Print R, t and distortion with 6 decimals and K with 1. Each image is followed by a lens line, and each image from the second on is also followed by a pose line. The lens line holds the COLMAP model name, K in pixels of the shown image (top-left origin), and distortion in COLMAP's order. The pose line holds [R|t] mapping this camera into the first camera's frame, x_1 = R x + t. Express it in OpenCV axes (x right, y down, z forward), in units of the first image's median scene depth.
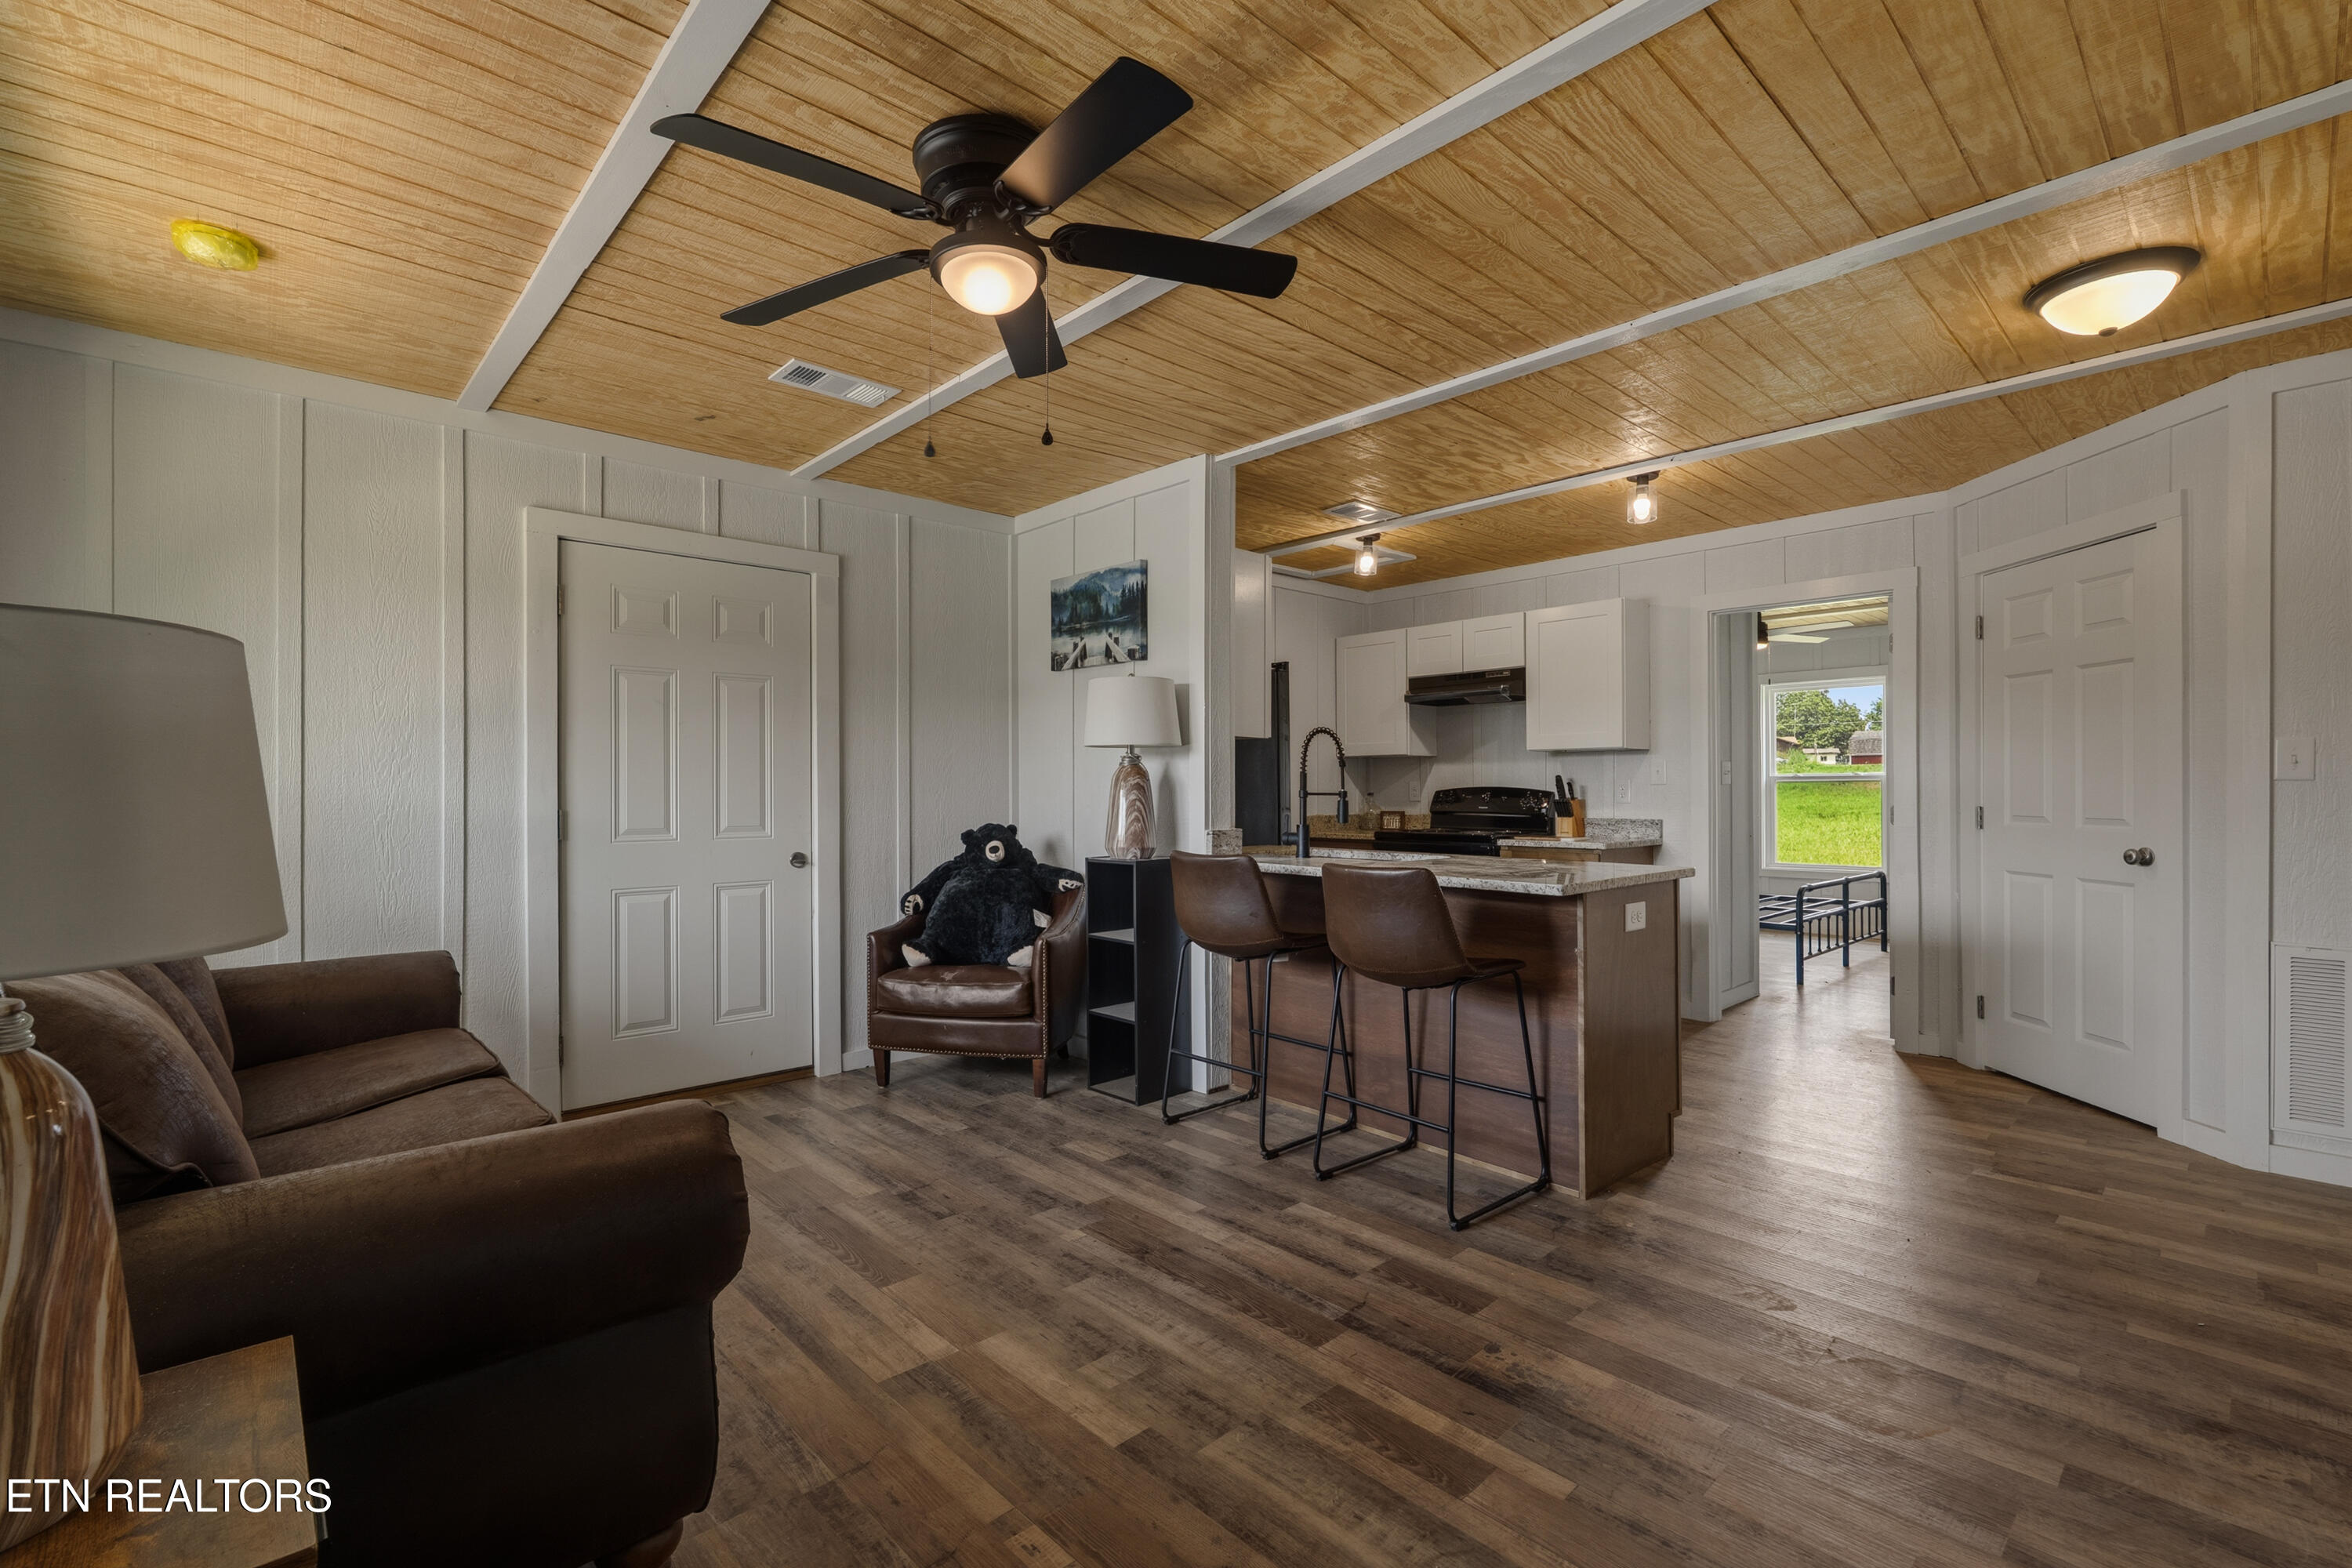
lens RADIAL K [[1035.0, 0, 1167.8], [0, 1035.0, 786.4], [0, 0, 1]] dist [-0.006684, 0.000380]
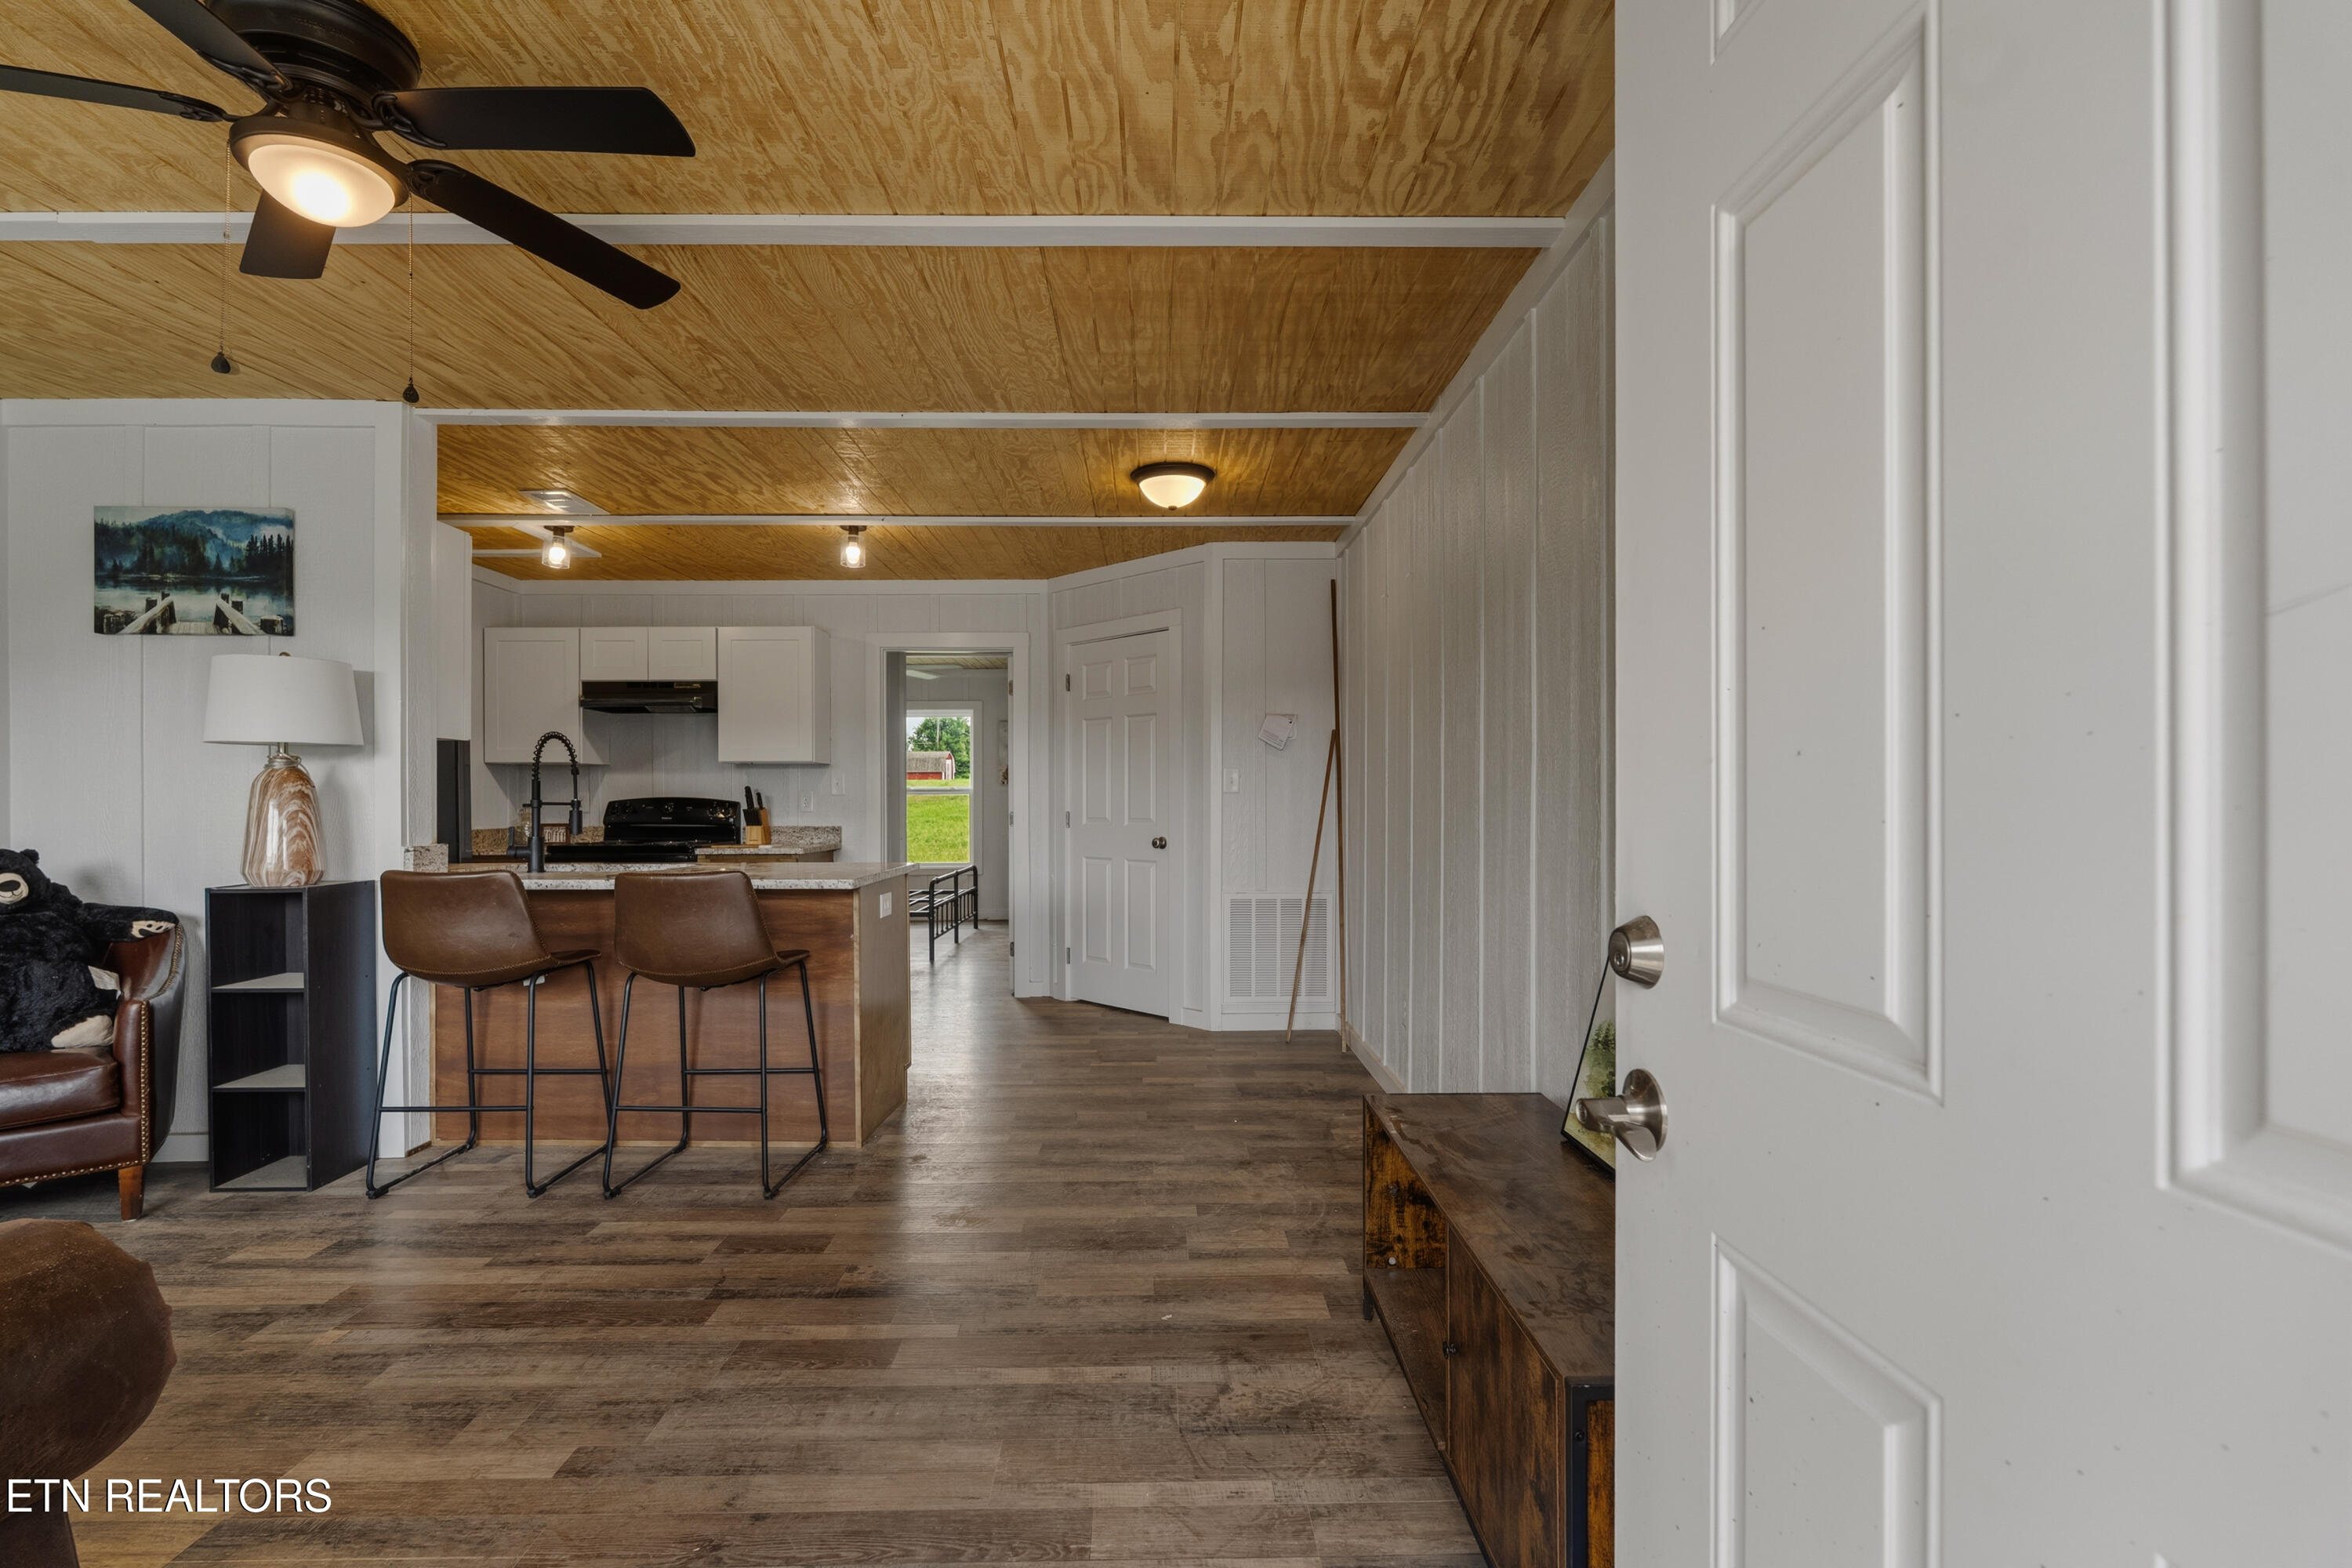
lens RADIAL K [[1035.0, 0, 1175.7], [0, 1035.0, 800.6], [0, 0, 1]] dist [-0.006684, 0.000380]
pose [[0.659287, -0.000224, 0.751891, -0.189950], [-0.001152, 0.999998, 0.001308, 0.002848], [-0.751890, -0.001728, 0.659286, -0.034724]]
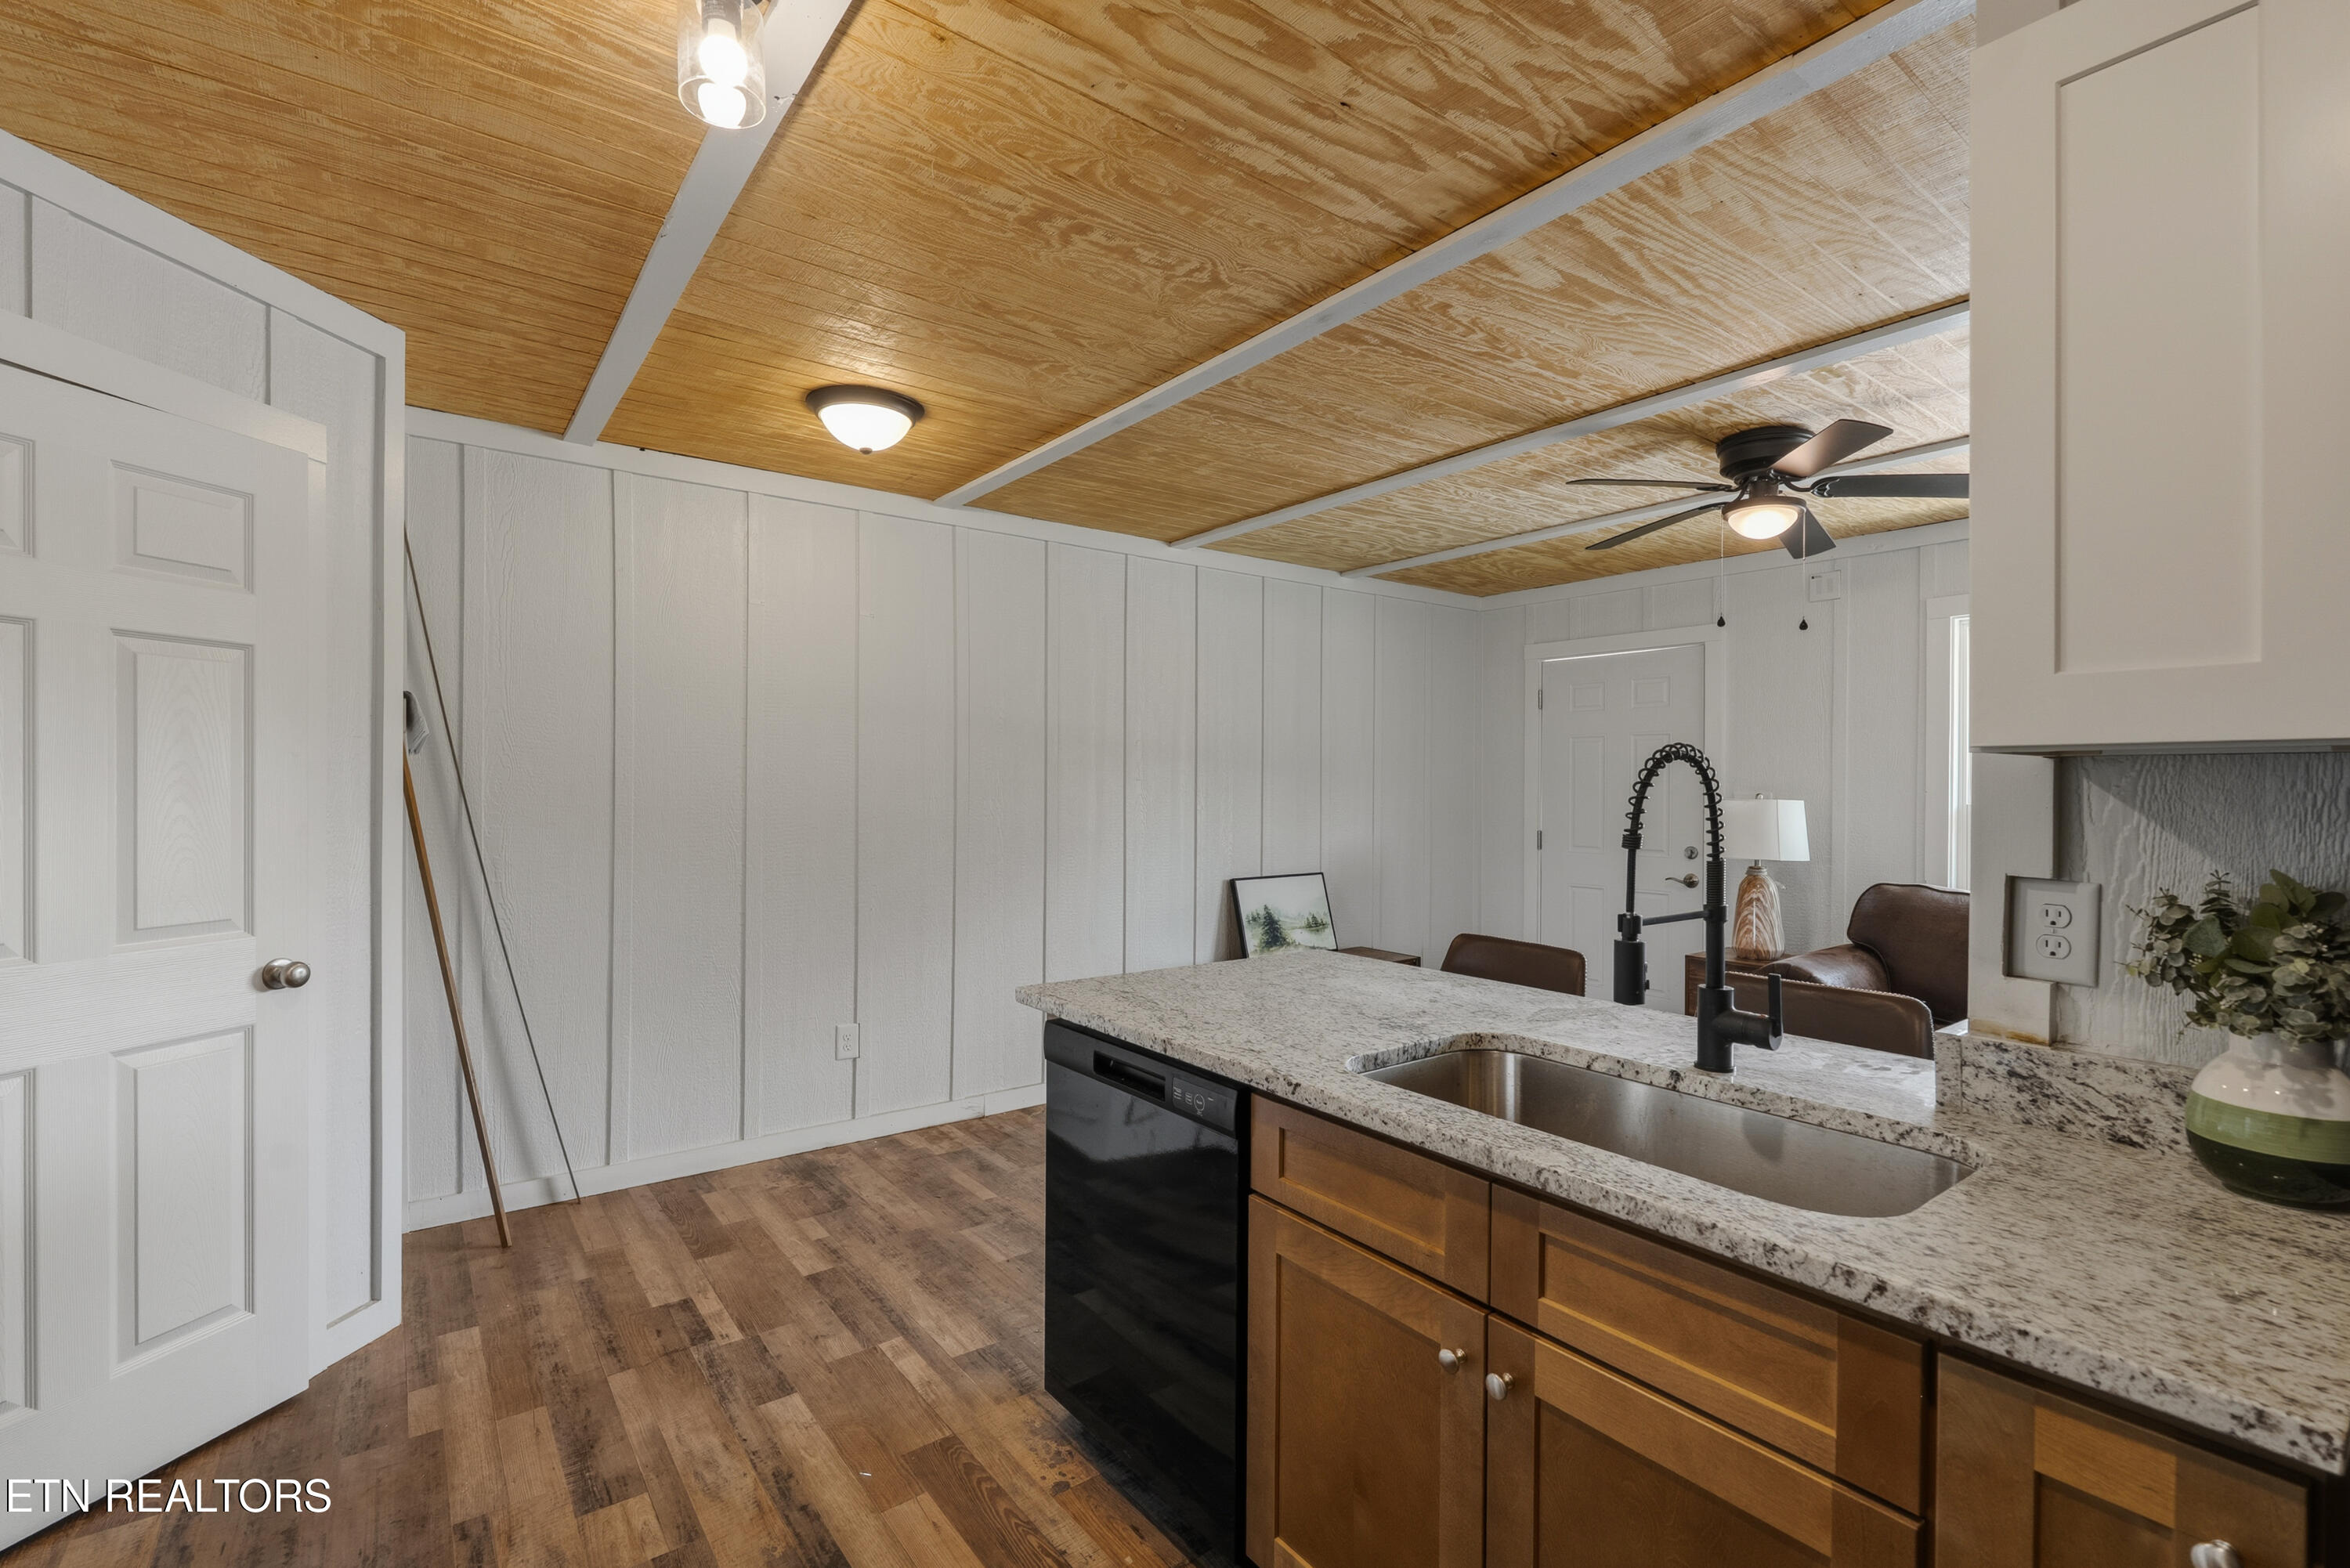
lens RADIAL K [[1034.0, 0, 1160.9], [0, 1034.0, 791.6], [0, 0, 1]] dist [-0.006684, 0.000380]
pose [[-0.994005, -0.003015, 0.109293, 0.312283], [-0.002838, 0.999994, 0.001775, -0.041620], [-0.109297, 0.001454, -0.994008, 1.465827]]
